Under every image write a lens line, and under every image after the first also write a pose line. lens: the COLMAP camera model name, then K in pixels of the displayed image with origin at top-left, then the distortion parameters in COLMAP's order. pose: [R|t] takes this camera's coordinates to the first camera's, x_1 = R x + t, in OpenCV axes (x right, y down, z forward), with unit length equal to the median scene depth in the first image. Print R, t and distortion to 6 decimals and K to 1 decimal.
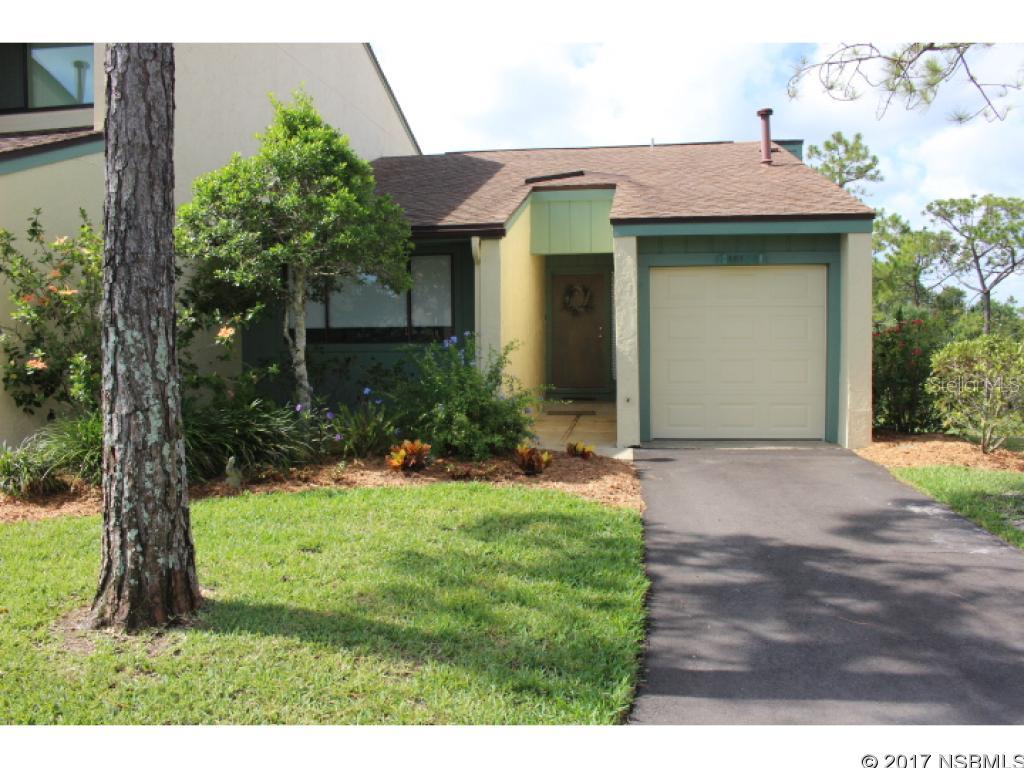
lens RADIAL K [[854.4, 0, 512.0], [0, 854.4, 384.0], [0, 0, 1]] dist [-0.152118, 0.125749]
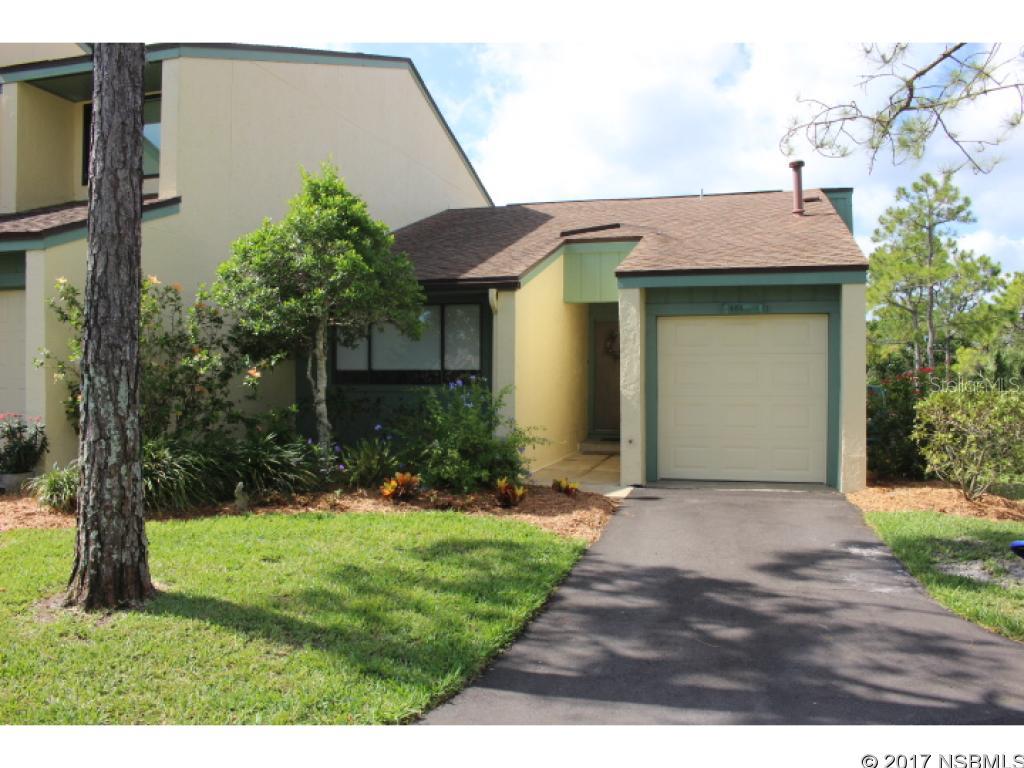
lens RADIAL K [[854.4, 0, 512.0], [0, 854.4, 384.0], [0, 0, 1]] dist [-0.152118, 0.125749]
pose [[0.990334, 0.012380, -0.138152, 0.212419], [-0.018751, 0.998815, -0.044905, -0.004123], [0.137433, 0.047061, 0.989392, -0.113053]]
